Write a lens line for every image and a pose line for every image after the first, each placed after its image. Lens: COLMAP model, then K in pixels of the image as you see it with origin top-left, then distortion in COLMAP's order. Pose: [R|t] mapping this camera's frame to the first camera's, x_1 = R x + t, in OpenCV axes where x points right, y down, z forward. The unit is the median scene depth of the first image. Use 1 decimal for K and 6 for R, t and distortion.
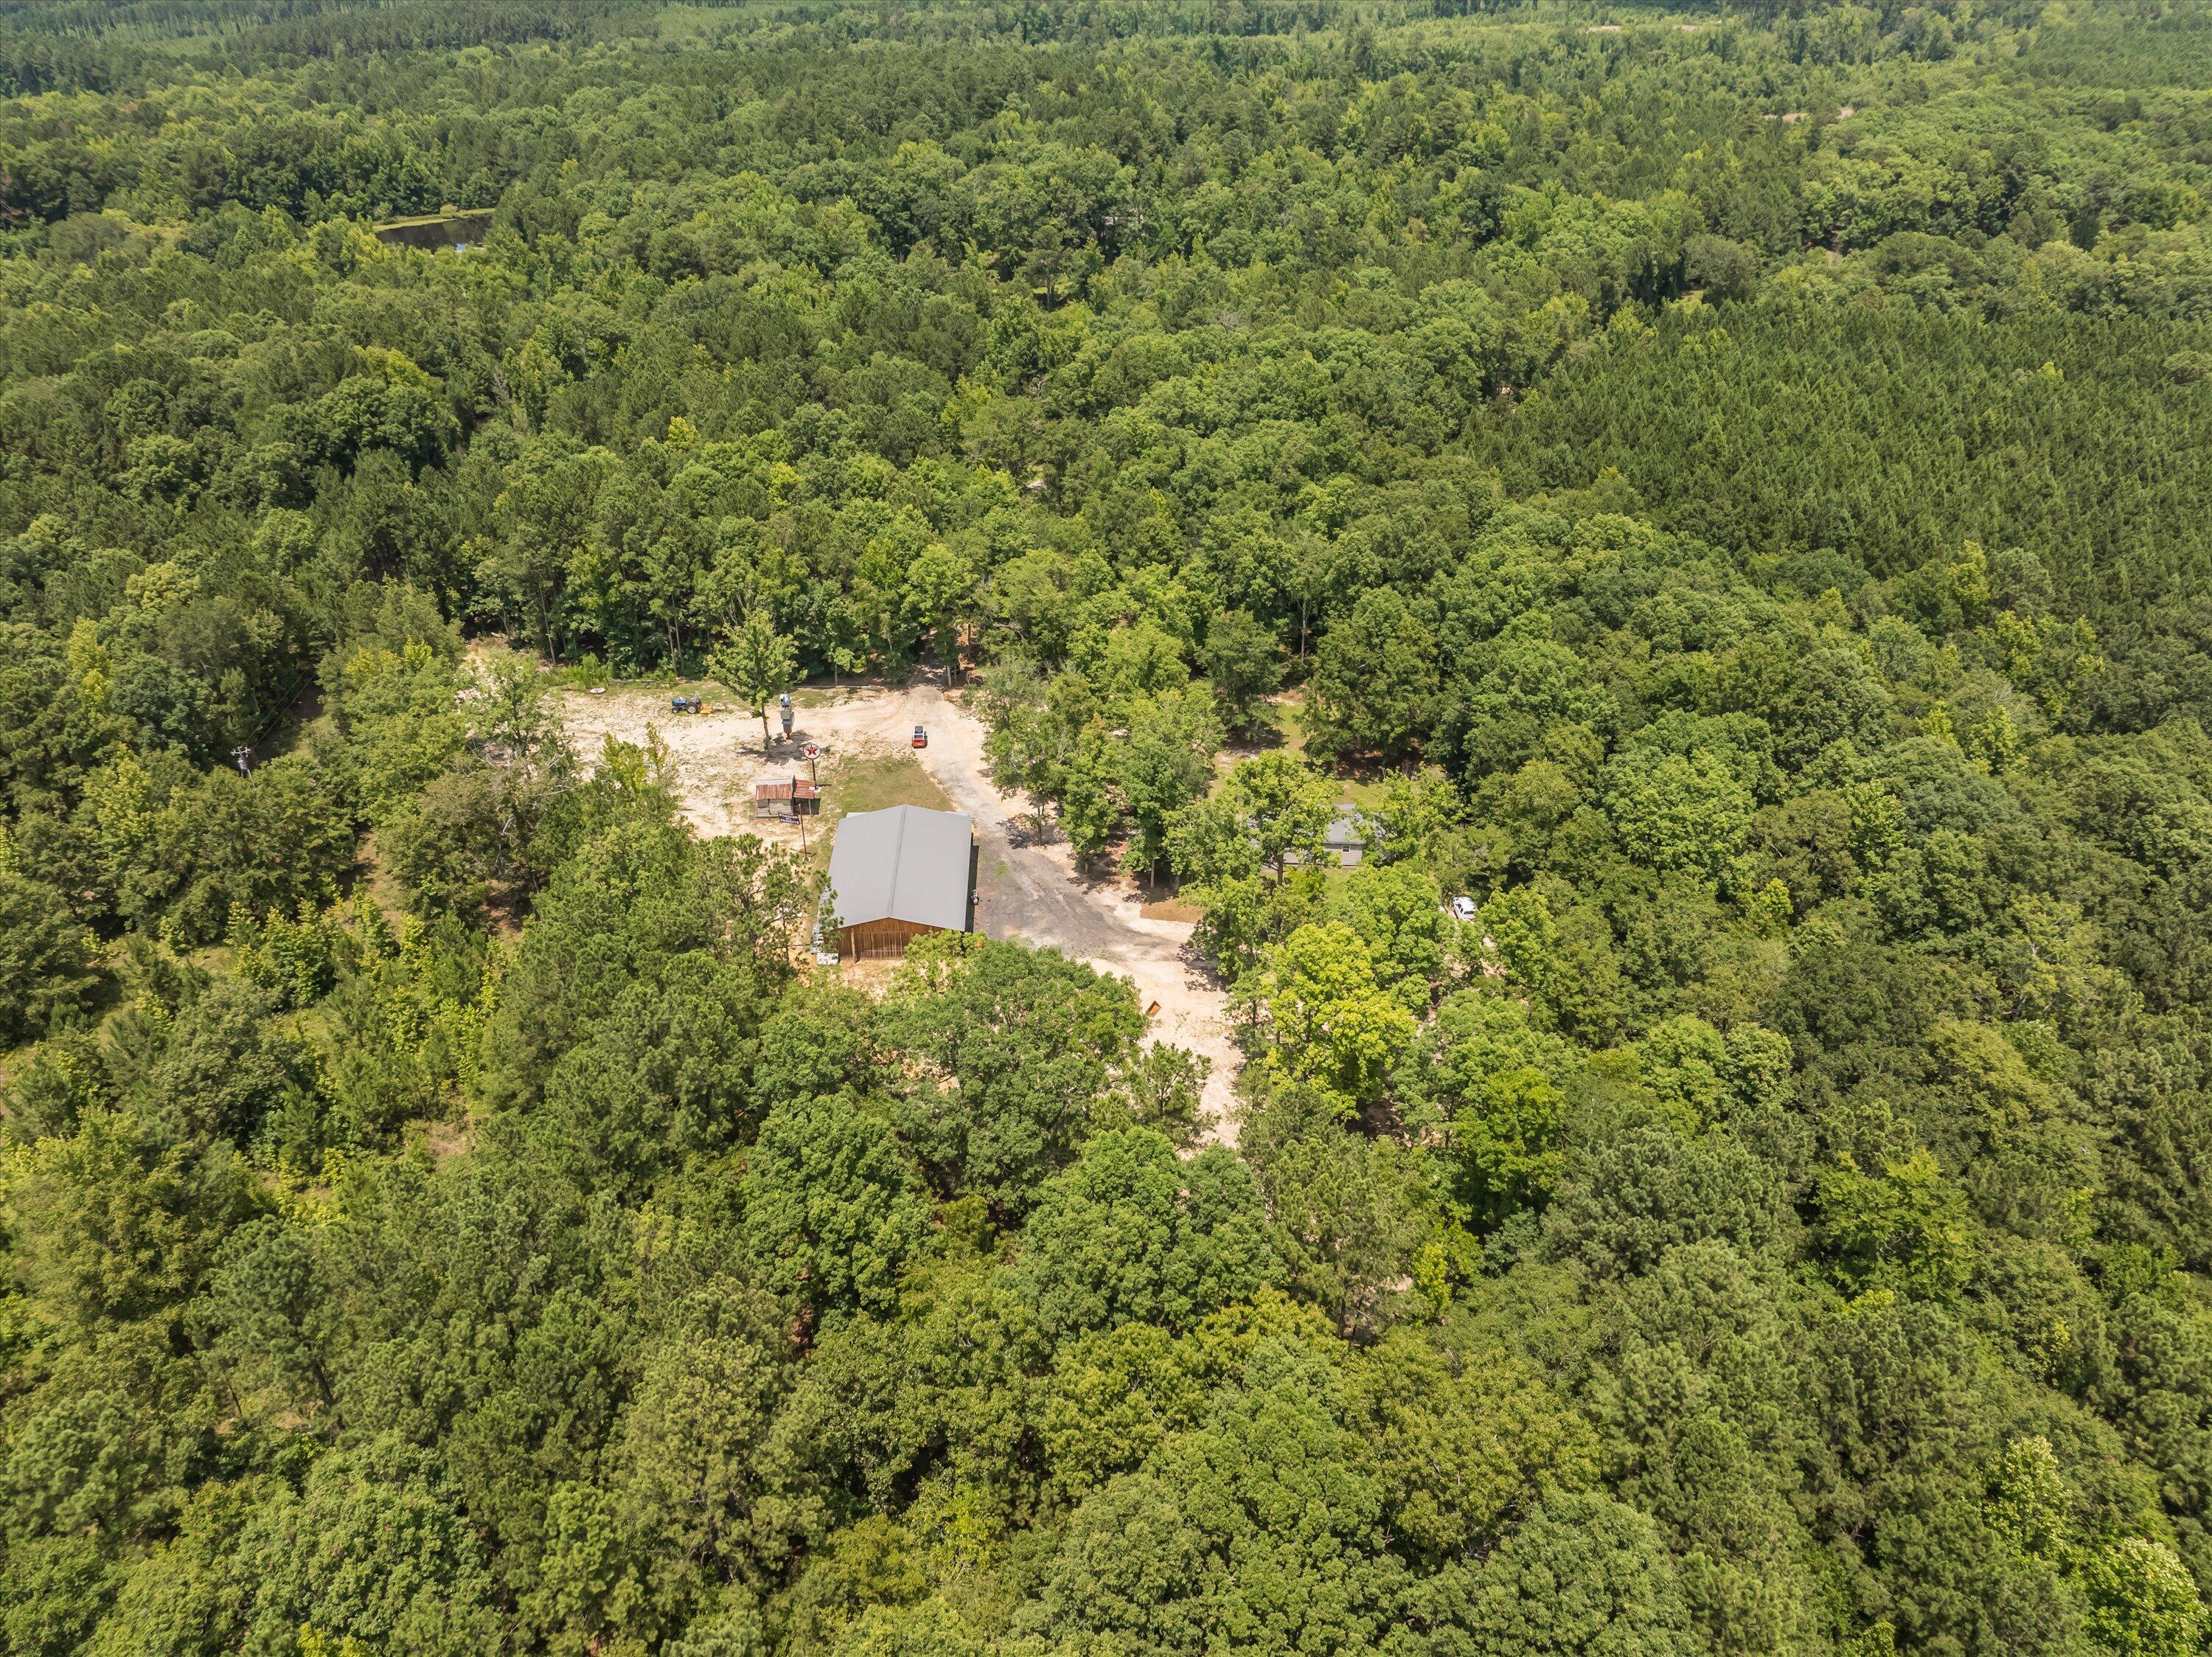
lens RADIAL K [[1558.5, 0, 1110.2], [0, 1558.5, 832.7], [0, 0, 1]] dist [-0.050555, 0.024751]
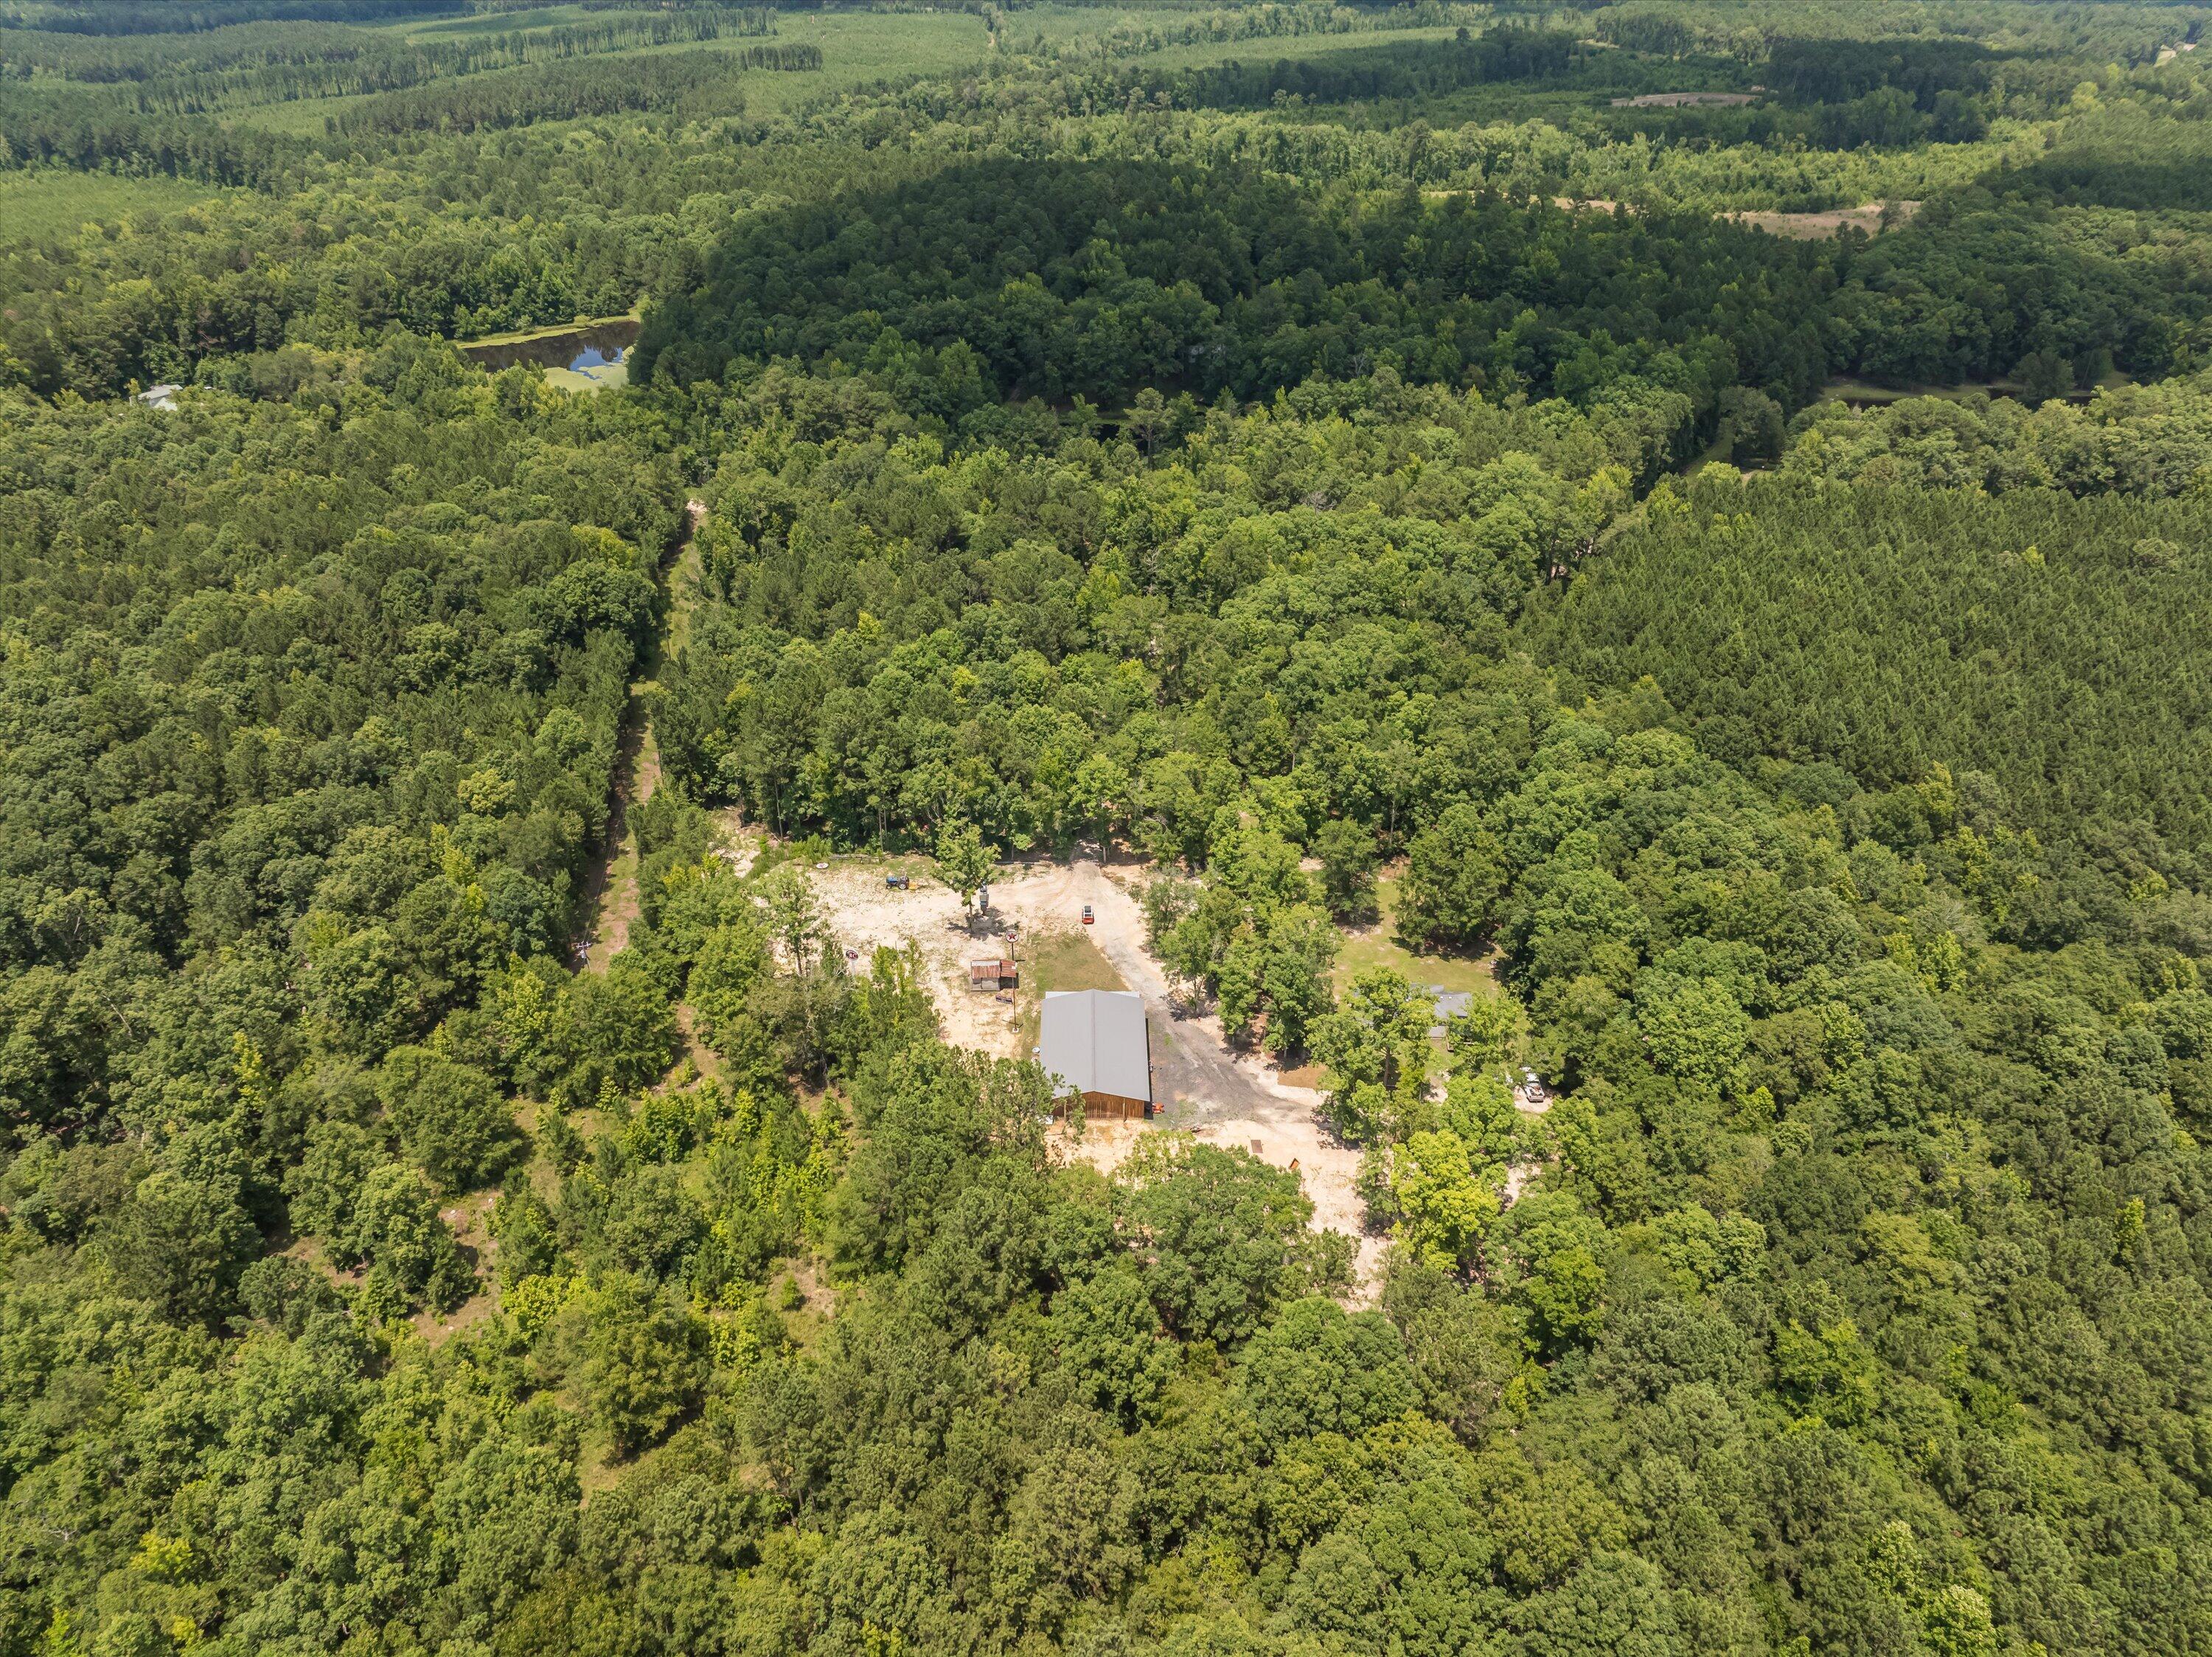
lens RADIAL K [[1558.5, 0, 1110.2], [0, 1558.5, 832.7], [0, 0, 1]] dist [-0.050555, 0.024751]
pose [[0.999710, 0.008841, -0.022400, -0.105516], [-0.008817, 0.999960, 0.001182, -0.175505], [0.022410, -0.000984, 0.999748, -0.340385]]
